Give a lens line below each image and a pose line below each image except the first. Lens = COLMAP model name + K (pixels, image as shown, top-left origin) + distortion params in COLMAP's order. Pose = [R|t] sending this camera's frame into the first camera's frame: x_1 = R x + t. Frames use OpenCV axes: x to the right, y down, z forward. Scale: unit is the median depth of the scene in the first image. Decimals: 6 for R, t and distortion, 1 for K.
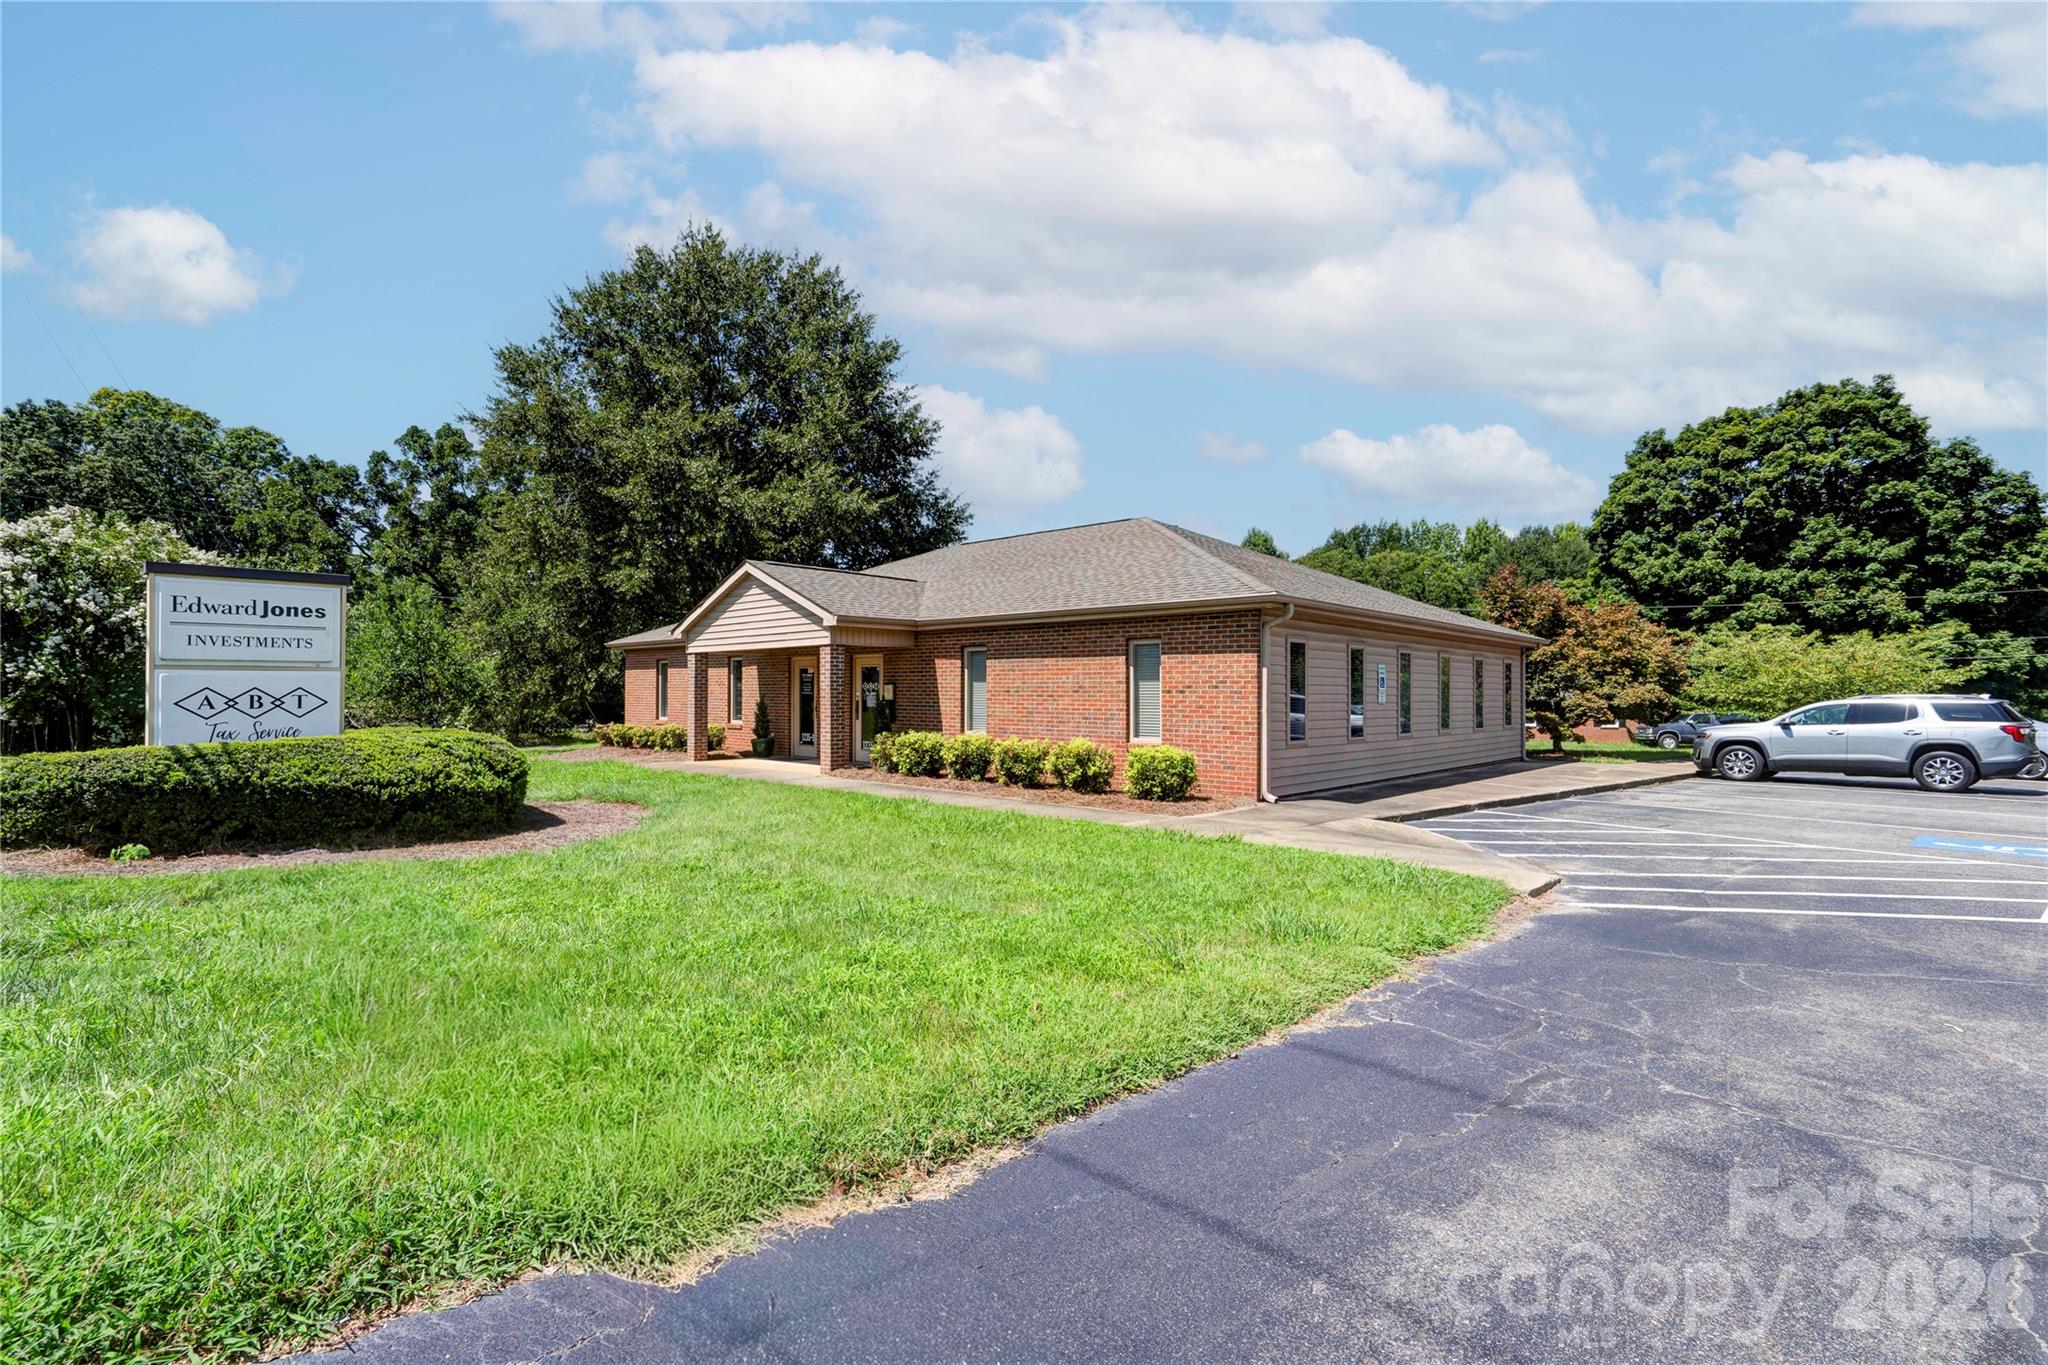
lens RADIAL K [[941.6, 0, 1012.4], [0, 941.6, 663.0], [0, 0, 1]] dist [0.003306, 0.009233]
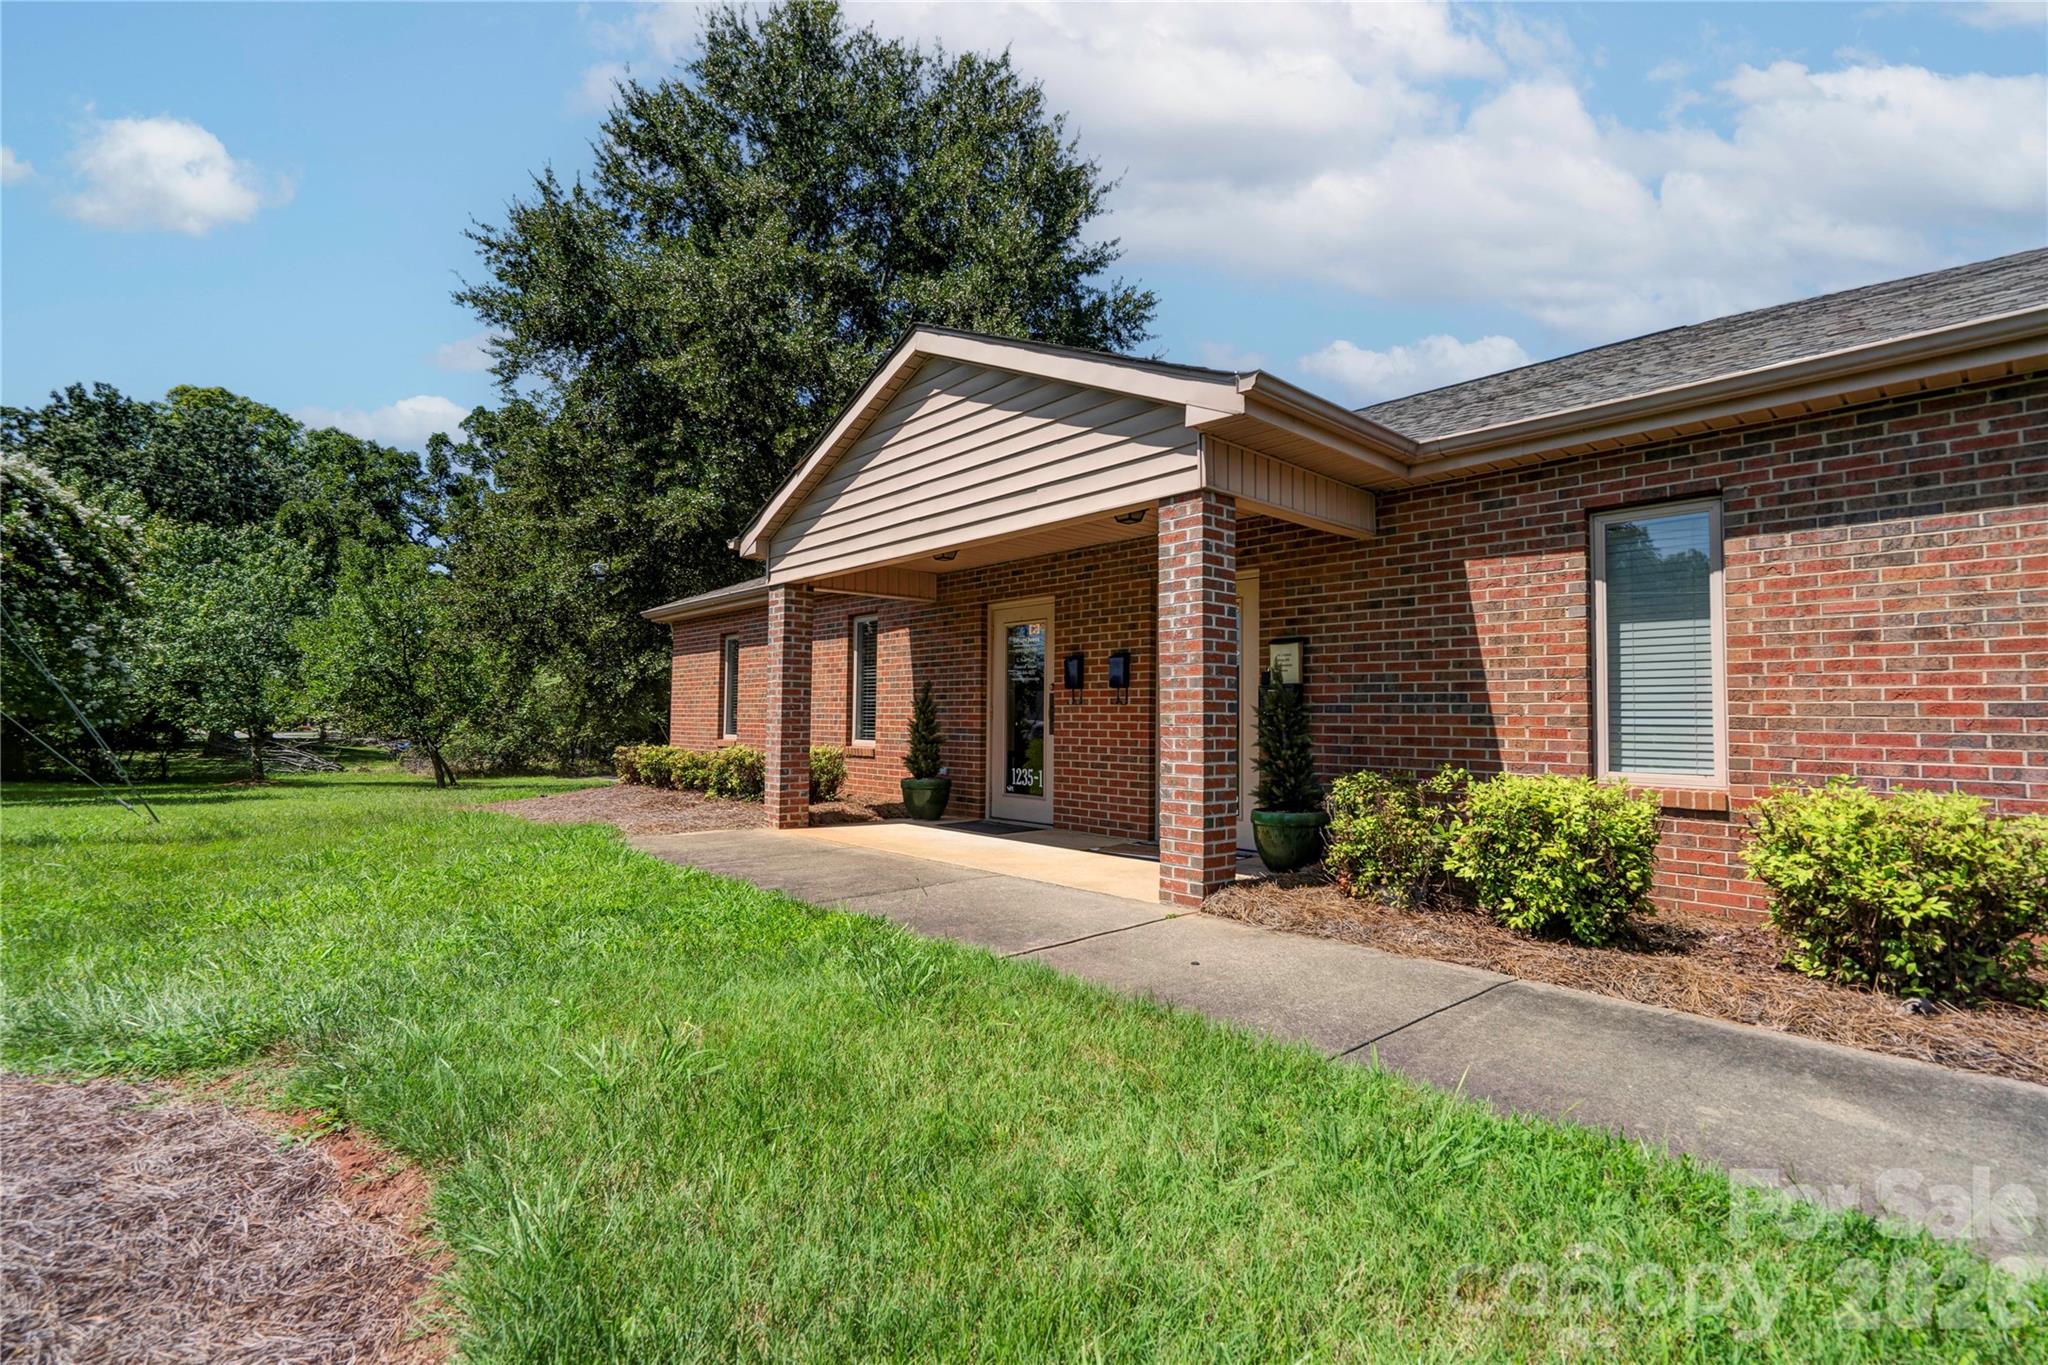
lens RADIAL K [[941.6, 0, 1003.9], [0, 941.6, 649.6], [0, 0, 1]] dist [0.003306, 0.009233]
pose [[0.995194, 0.000129, -0.097923, -0.177087], [-0.004539, 0.998985, -0.044808, 0.036645], [0.097818, 0.045037, 0.994185, 0.528243]]
